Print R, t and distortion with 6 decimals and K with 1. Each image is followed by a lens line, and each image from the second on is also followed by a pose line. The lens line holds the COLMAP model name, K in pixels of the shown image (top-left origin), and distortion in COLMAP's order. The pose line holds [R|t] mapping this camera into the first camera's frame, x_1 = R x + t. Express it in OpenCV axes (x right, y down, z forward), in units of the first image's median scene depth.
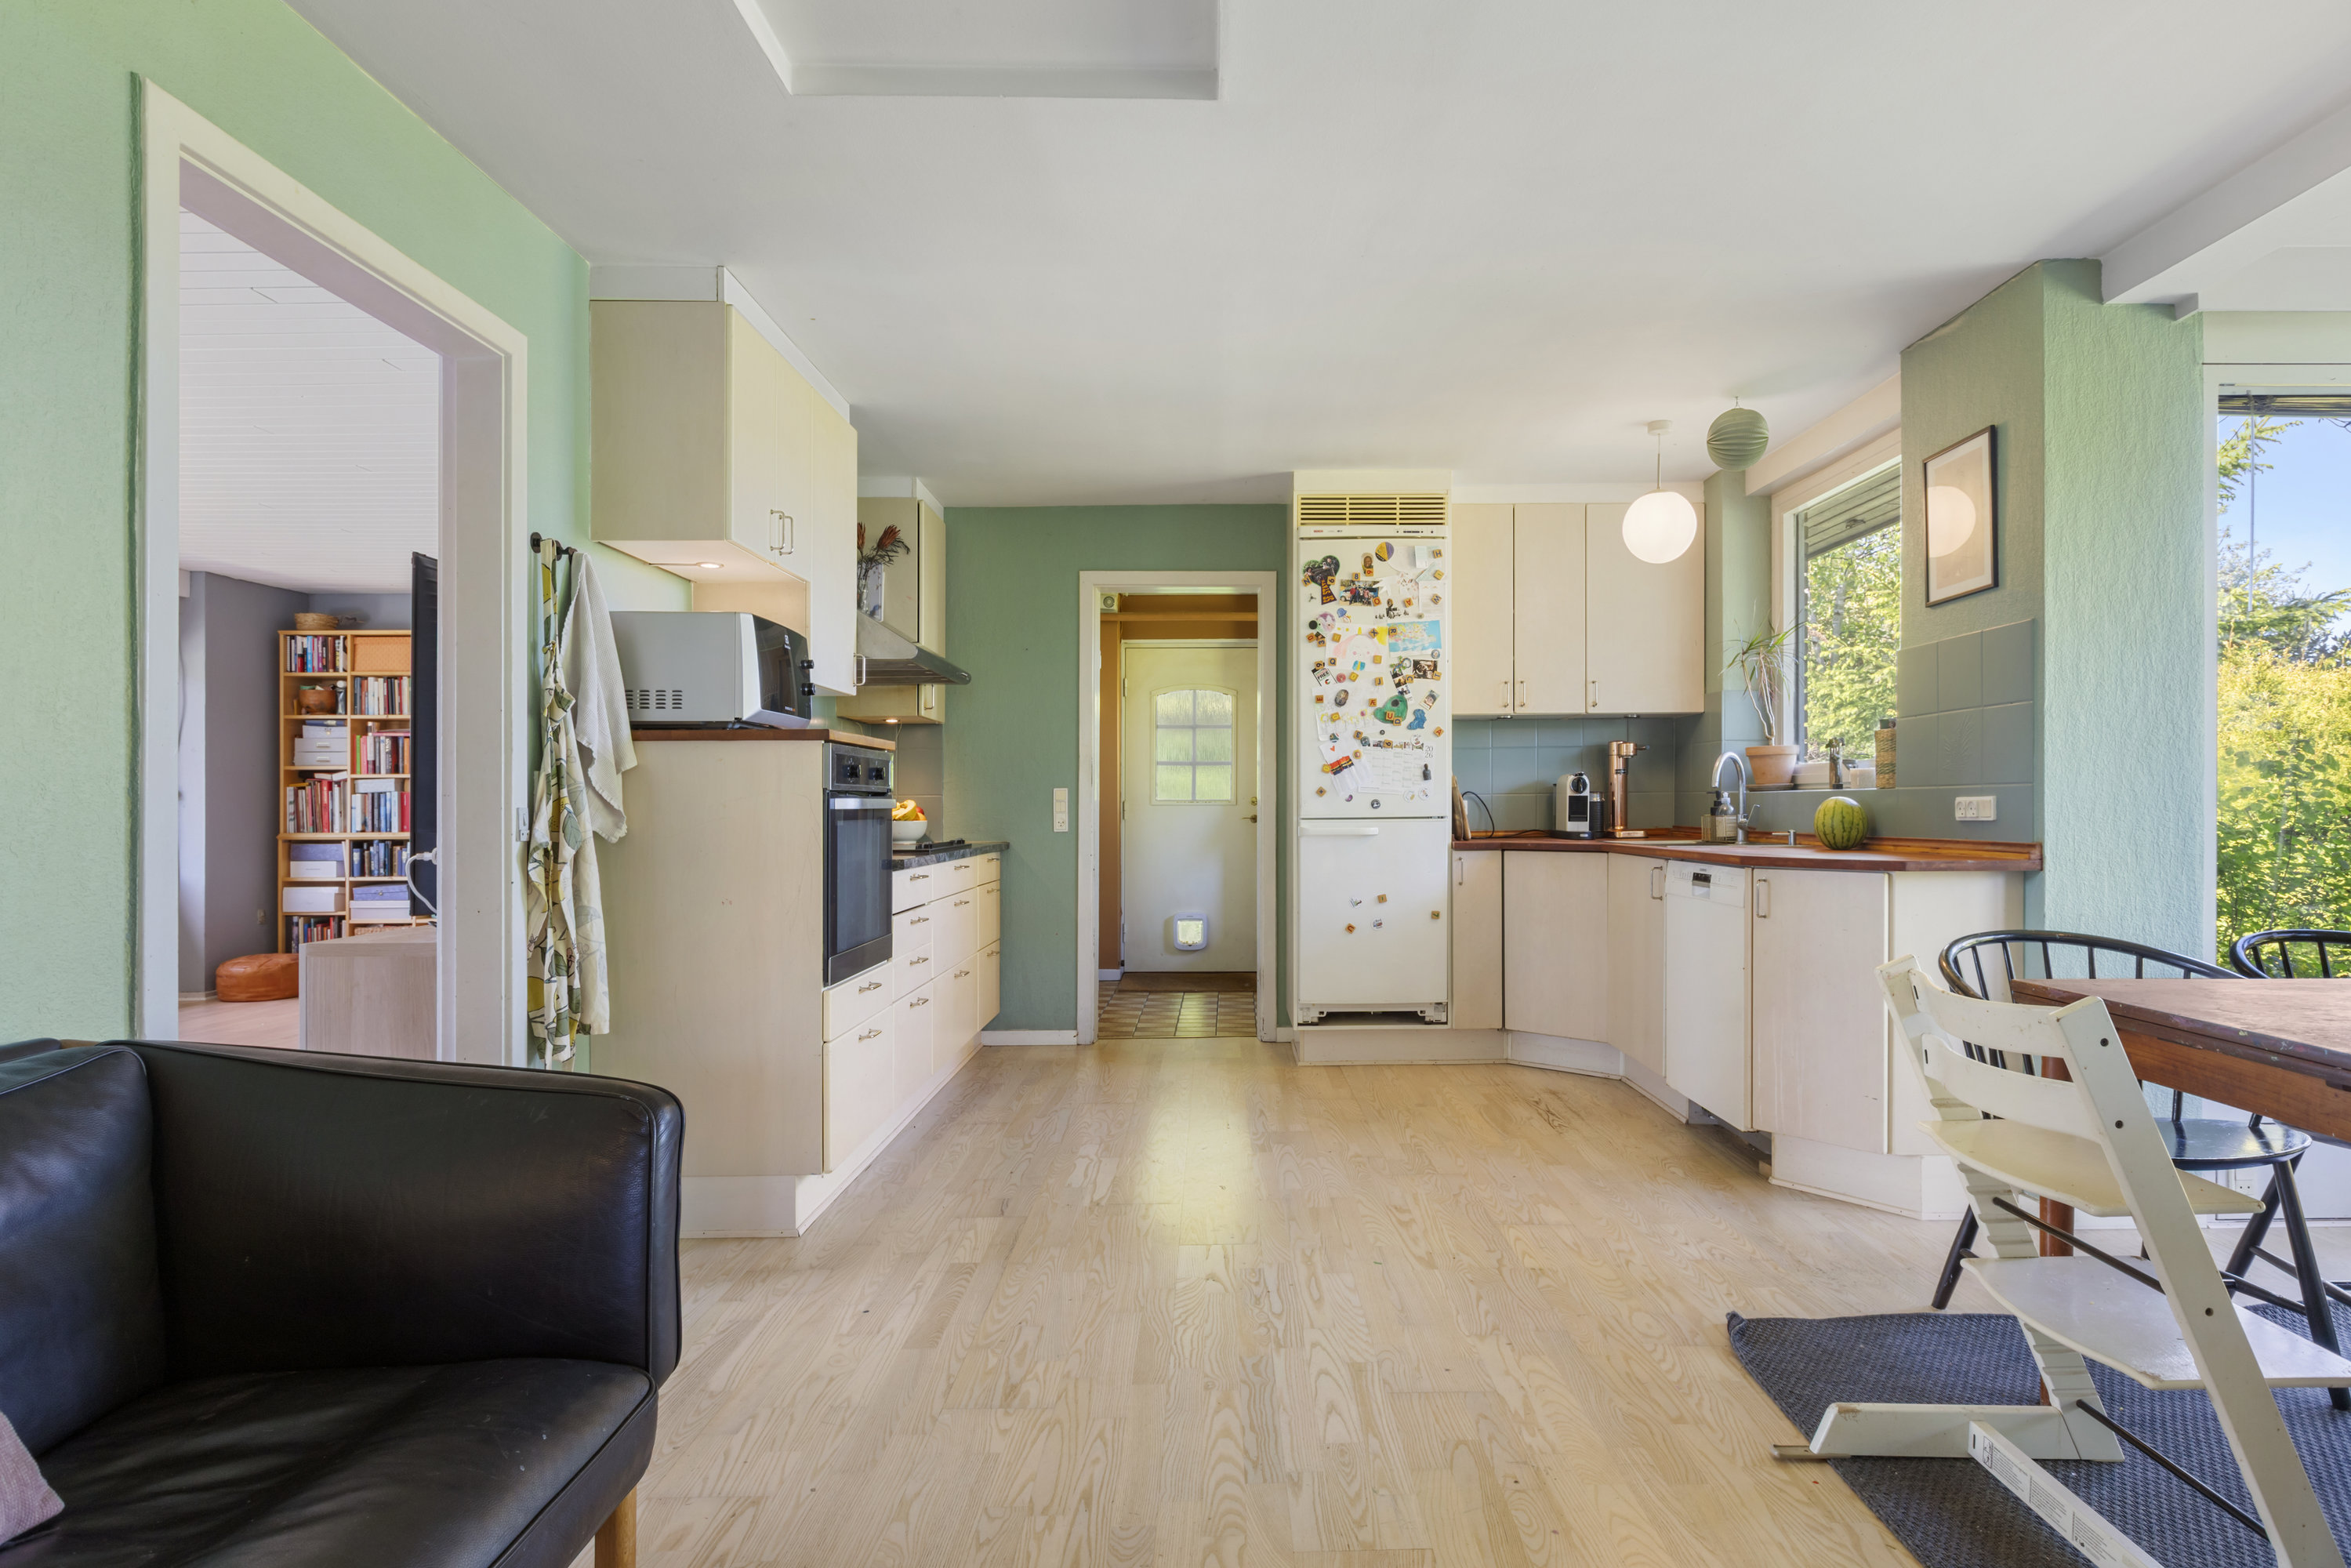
lens RADIAL K [[1251.9, 0, 1175.5], [0, 1251.9, 784.0], [0, 0, 1]] dist [0.000069, 0.002276]
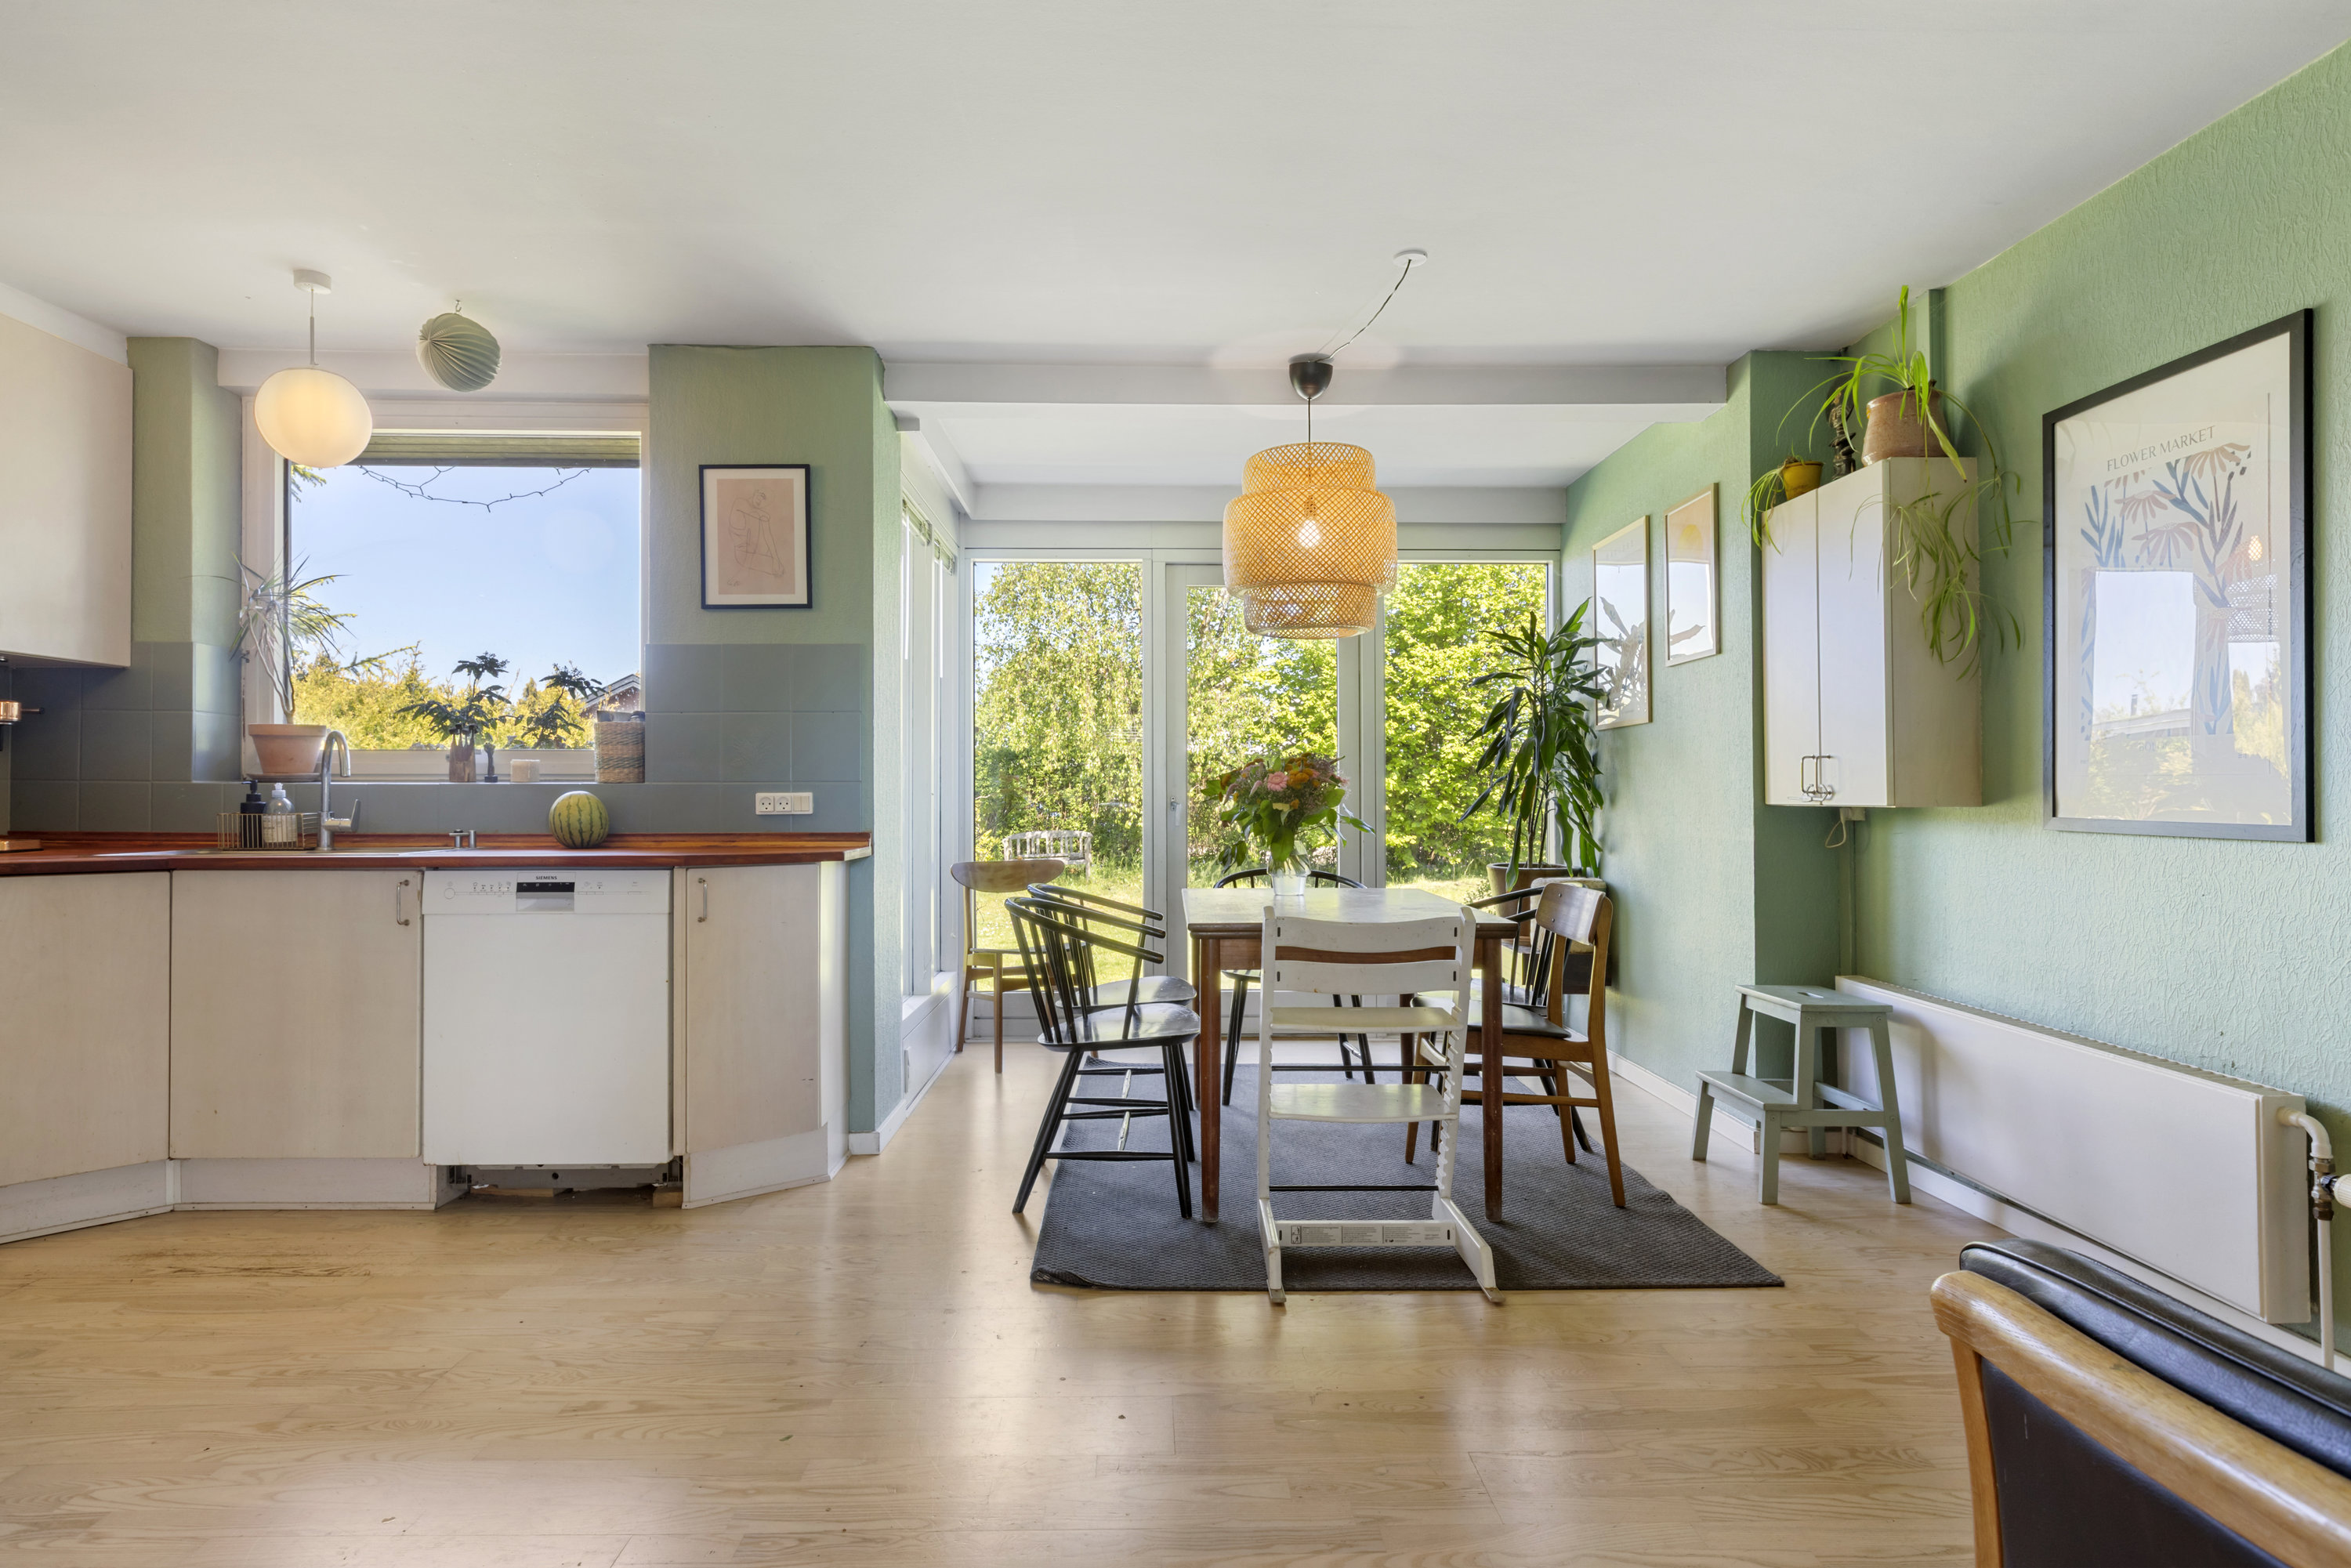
lens RADIAL K [[1337.3, 0, 1121.3], [0, 1337.3, 776.5], [0, 0, 1]] dist [0.000600, -0.000470]
pose [[-0.051420, 0.020599, 0.998465, -0.594366], [-0.018259, 0.999601, -0.021563, 0.017023], [-0.998510, -0.019339, -0.051023, 0.822769]]
